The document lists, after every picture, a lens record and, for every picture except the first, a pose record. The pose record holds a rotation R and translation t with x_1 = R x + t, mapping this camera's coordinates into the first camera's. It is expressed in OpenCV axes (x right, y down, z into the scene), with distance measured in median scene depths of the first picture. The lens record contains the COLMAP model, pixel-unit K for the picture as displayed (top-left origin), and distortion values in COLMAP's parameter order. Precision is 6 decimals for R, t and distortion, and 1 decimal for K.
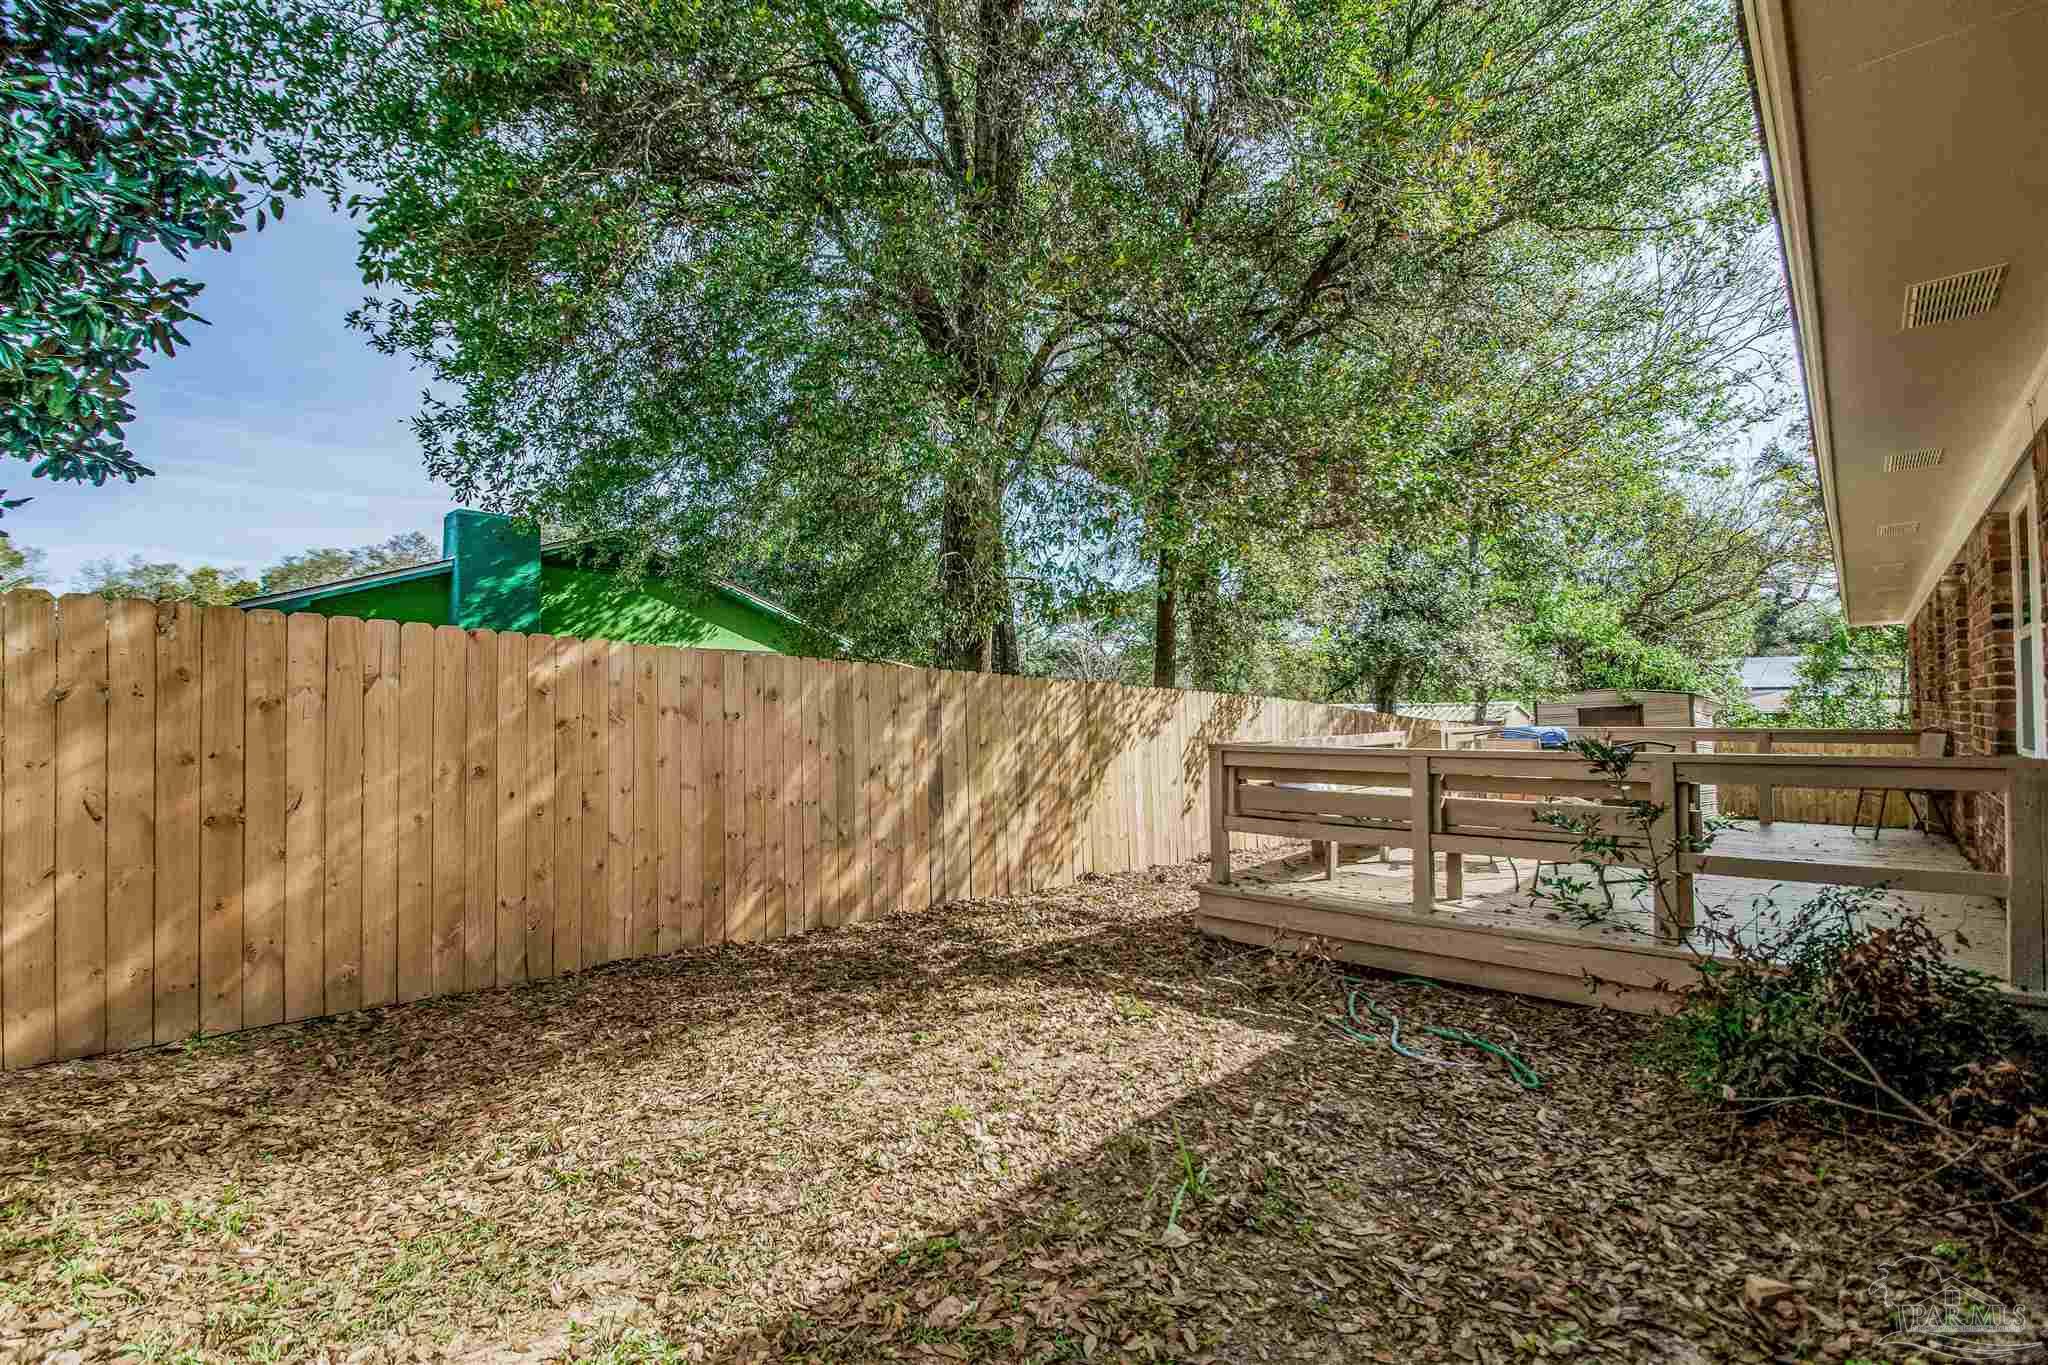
lens RADIAL K [[949.2, 0, 1031.6], [0, 949.2, 690.7], [0, 0, 1]] dist [0.017775, -0.011524]
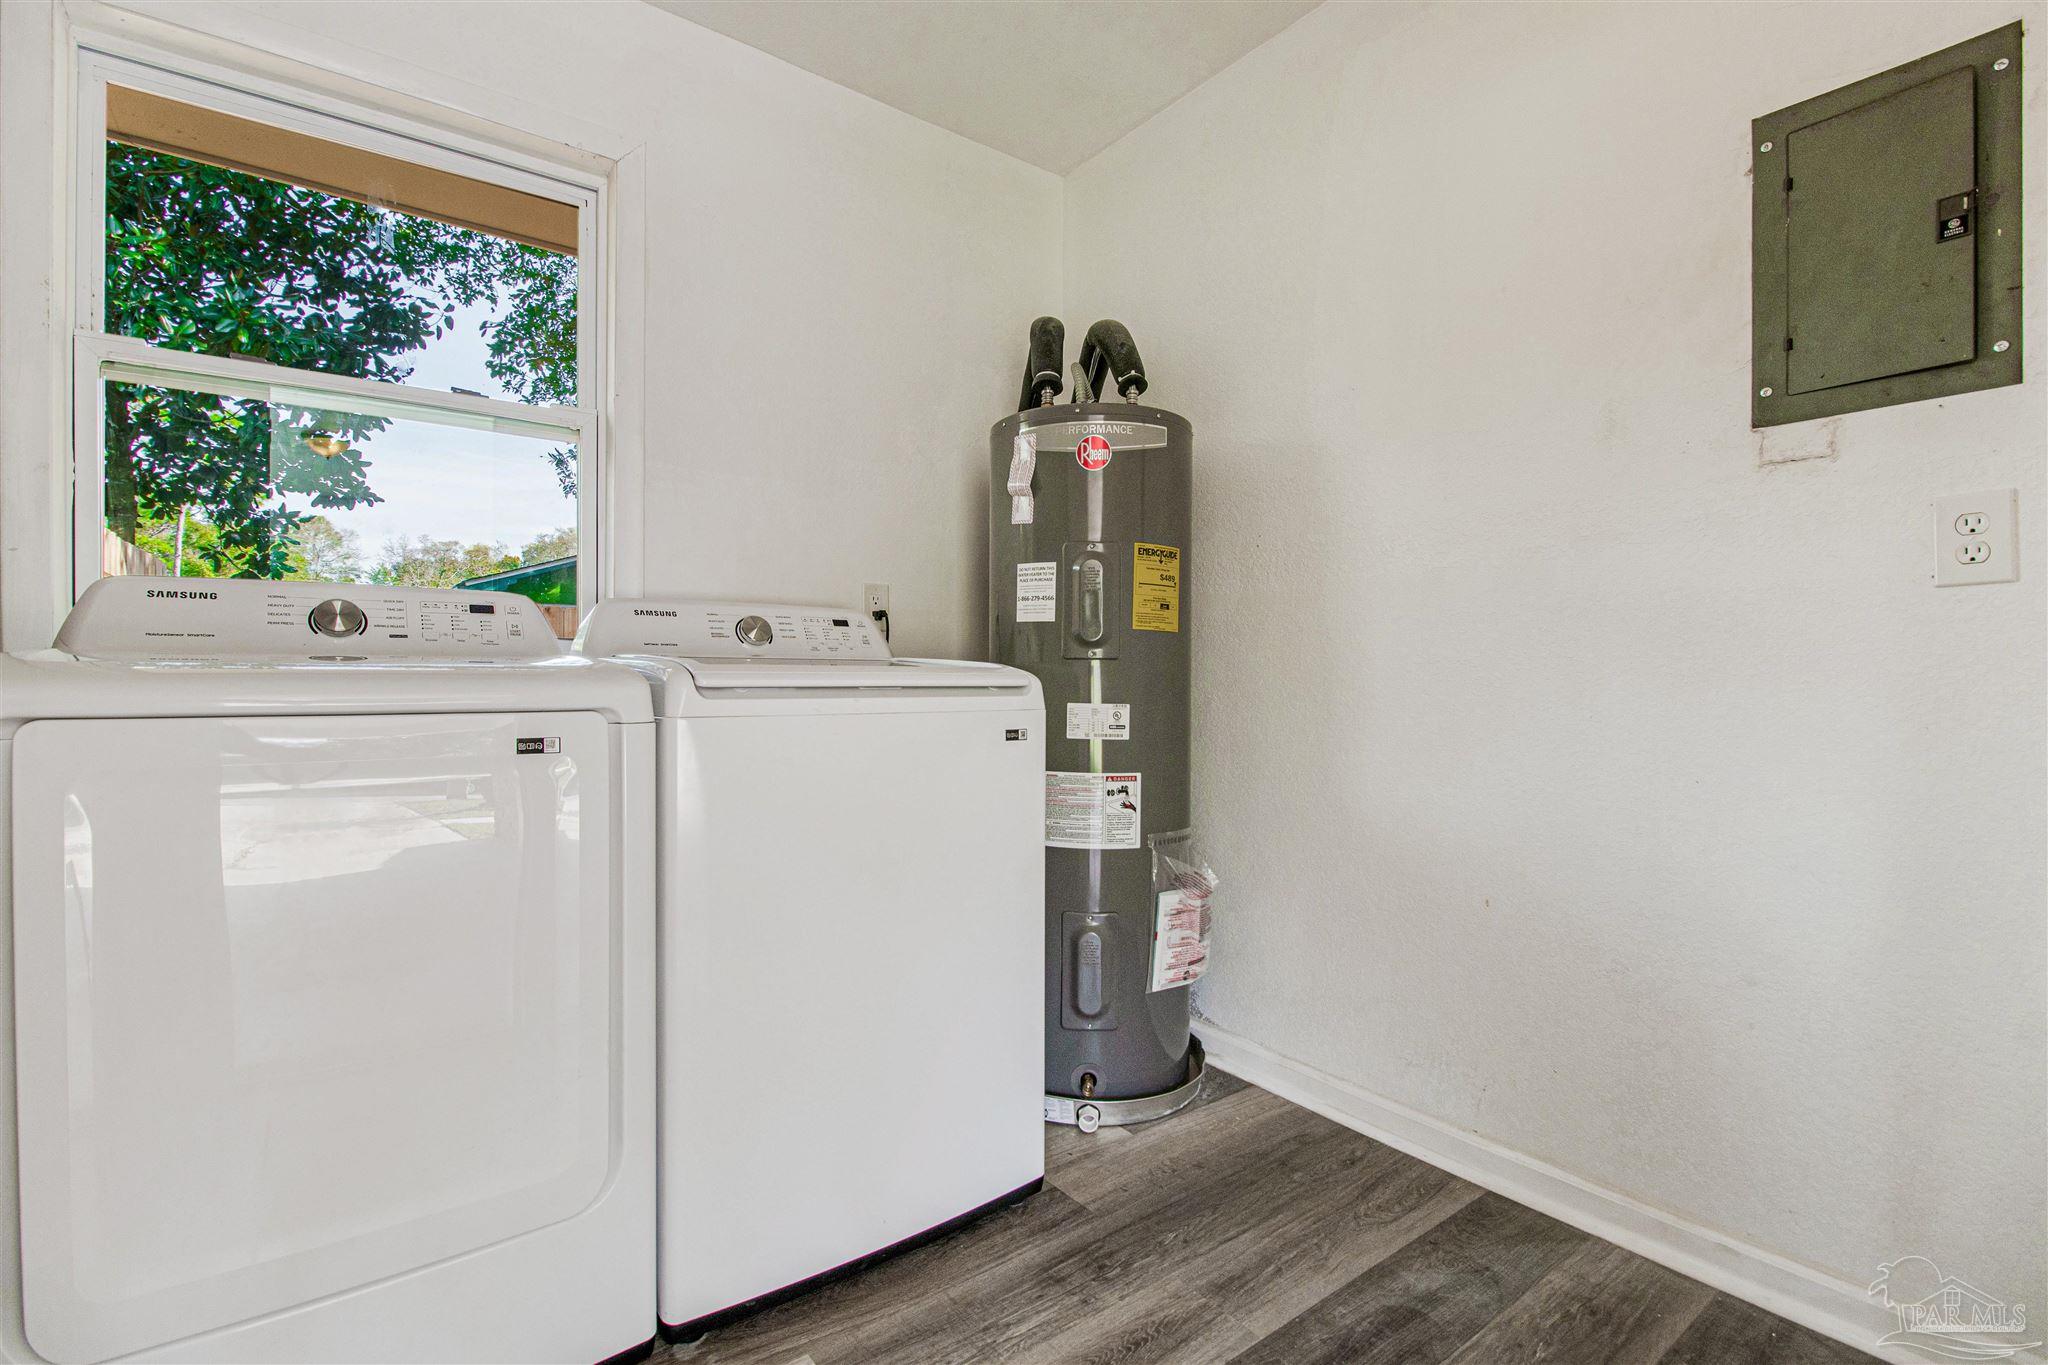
lens RADIAL K [[920.4, 0, 1016.1], [0, 920.4, 679.2], [0, 0, 1]] dist [0.001877, -0.000251]
pose [[0.983114, 0.015615, -0.182327, 0.388539], [-0.010965, 0.999589, 0.026484, 0.001312], [0.182666, -0.024038, 0.982881, -0.289755]]
